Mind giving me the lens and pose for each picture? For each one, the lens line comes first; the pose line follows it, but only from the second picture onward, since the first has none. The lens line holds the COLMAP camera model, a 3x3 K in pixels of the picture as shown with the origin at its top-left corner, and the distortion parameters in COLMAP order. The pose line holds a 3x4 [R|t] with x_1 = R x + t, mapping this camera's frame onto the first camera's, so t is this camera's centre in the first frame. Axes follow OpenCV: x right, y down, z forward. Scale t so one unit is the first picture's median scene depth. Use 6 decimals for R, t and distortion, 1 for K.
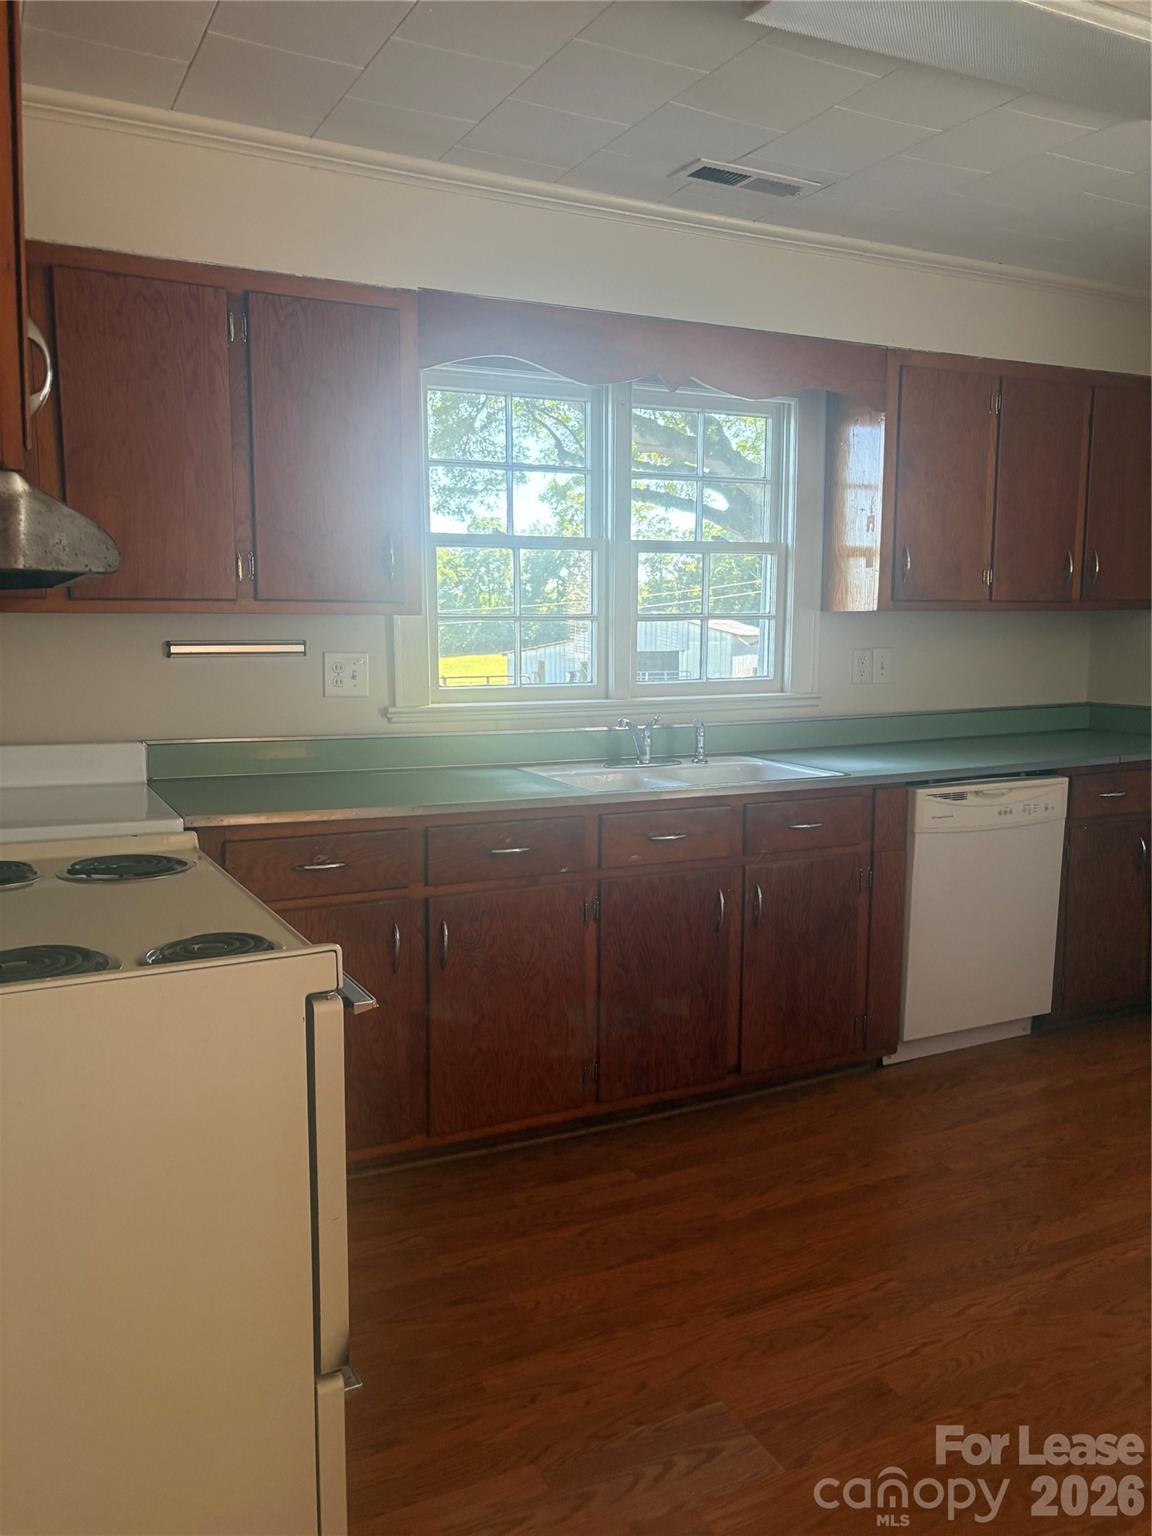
lens RADIAL K [[1149.5, 0, 579.3], [0, 1149.5, 768.2], [0, 0, 1]] dist [0.011145, 0.010536]
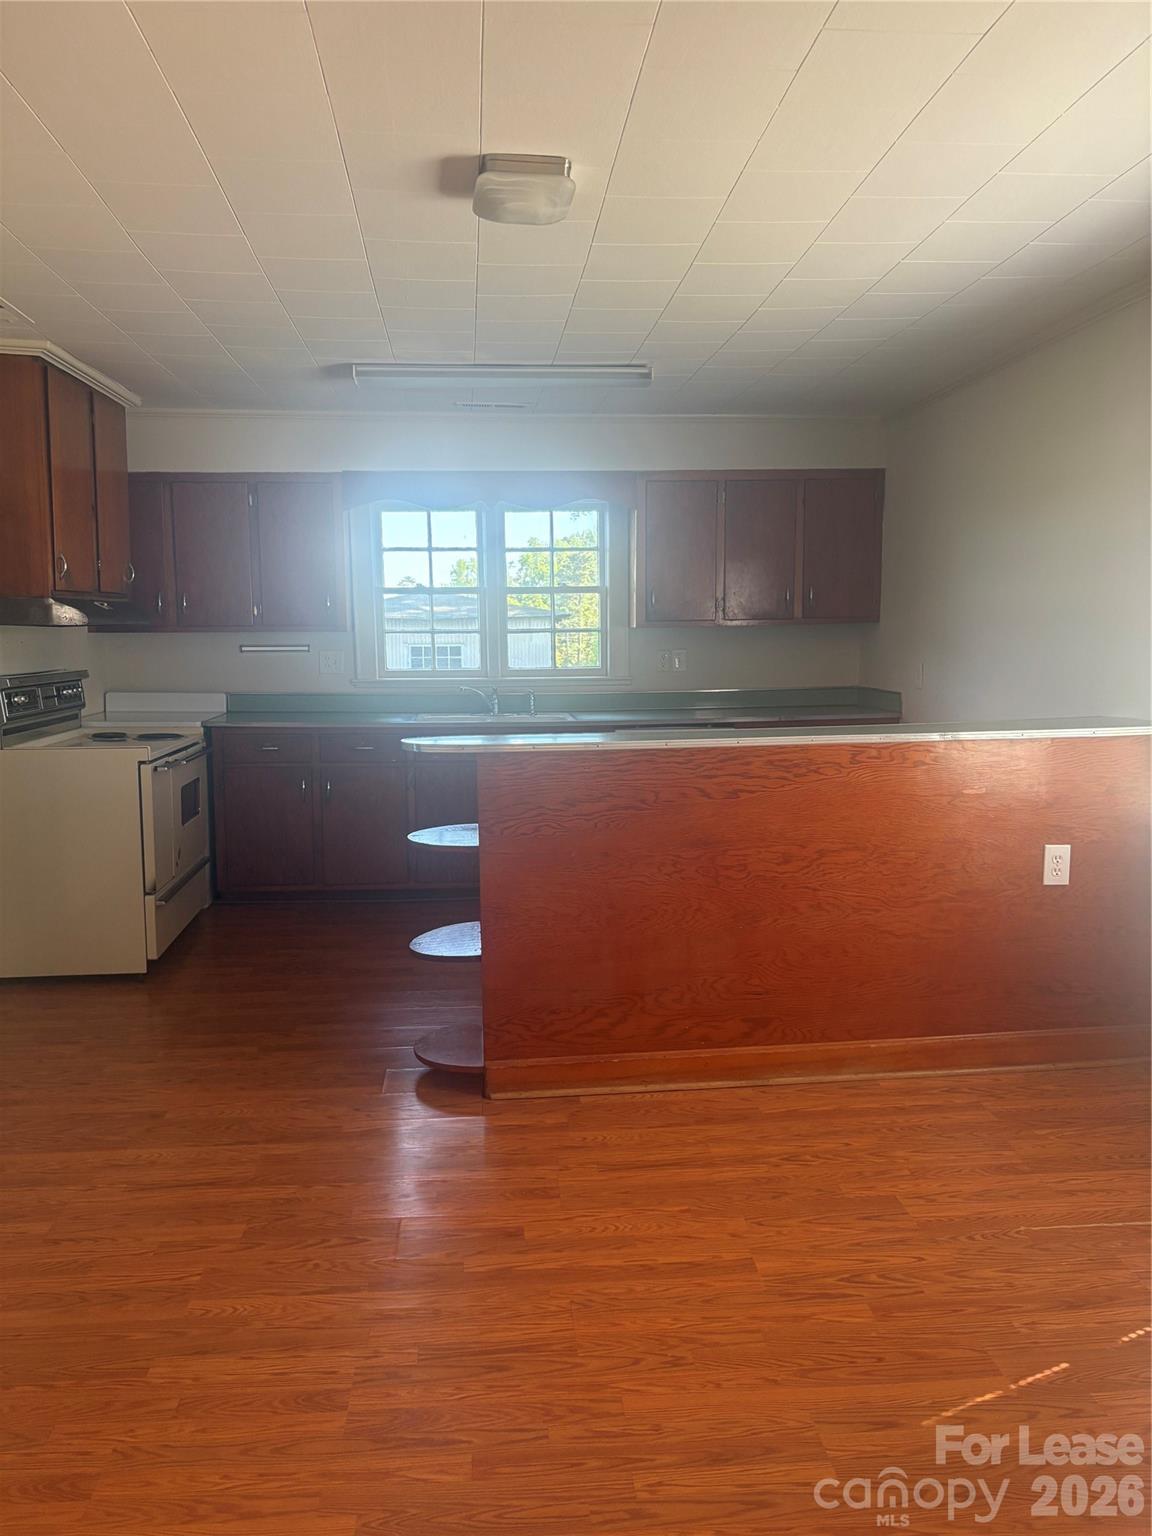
lens RADIAL K [[1149.5, 0, 579.3], [0, 1149.5, 768.2], [0, 0, 1]] dist [0.011145, 0.010536]
pose [[0.929429, 0.037468, -0.367094, 0.881372], [-0.038302, 0.999254, 0.005017, 0.069665], [0.367008, 0.009398, 0.930170, -0.628128]]
